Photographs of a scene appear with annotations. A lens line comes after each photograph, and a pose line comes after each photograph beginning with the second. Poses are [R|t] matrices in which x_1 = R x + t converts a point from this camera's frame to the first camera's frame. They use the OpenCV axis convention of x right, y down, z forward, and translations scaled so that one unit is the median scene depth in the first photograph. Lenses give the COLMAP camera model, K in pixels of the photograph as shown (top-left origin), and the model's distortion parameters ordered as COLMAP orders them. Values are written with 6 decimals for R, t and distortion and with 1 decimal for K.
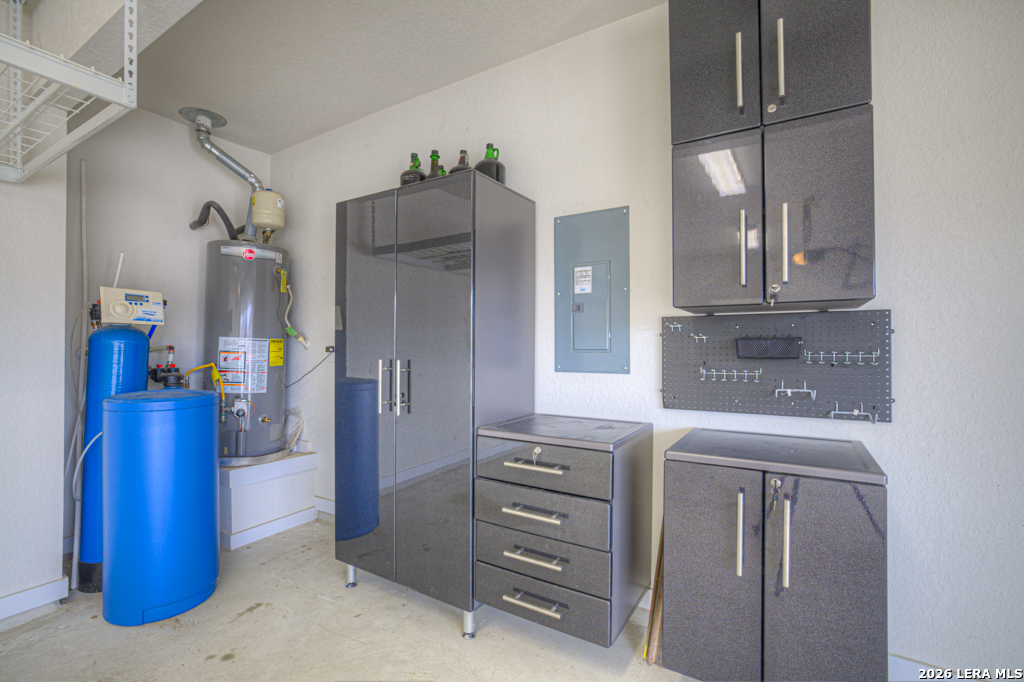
lens RADIAL K [[437.8, 0, 512.0], [0, 437.8, 341.0], [0, 0, 1]] dist [-0.003127, -0.000178]
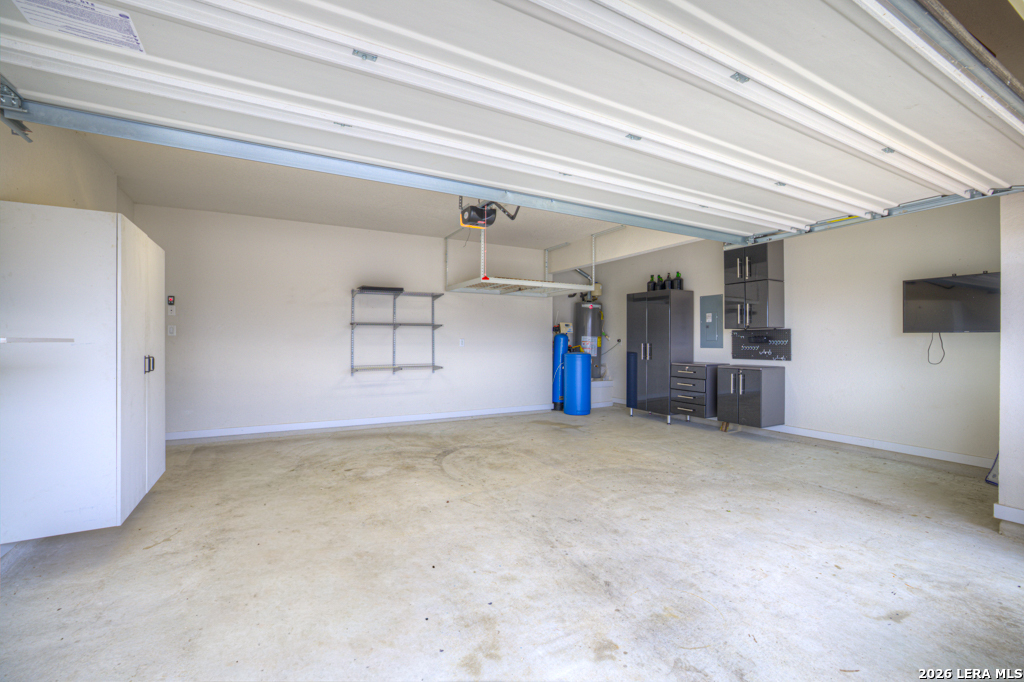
lens RADIAL K [[431.9, 0, 512.3], [0, 431.9, 337.6], [0, 0, 1]] dist [-0.000627, -0.000033]
pose [[0.870073, -0.002060, -0.492919, 0.436731], [0.004881, 0.999978, 0.004437, -0.020054], [0.492899, -0.006267, 0.870064, -2.215898]]
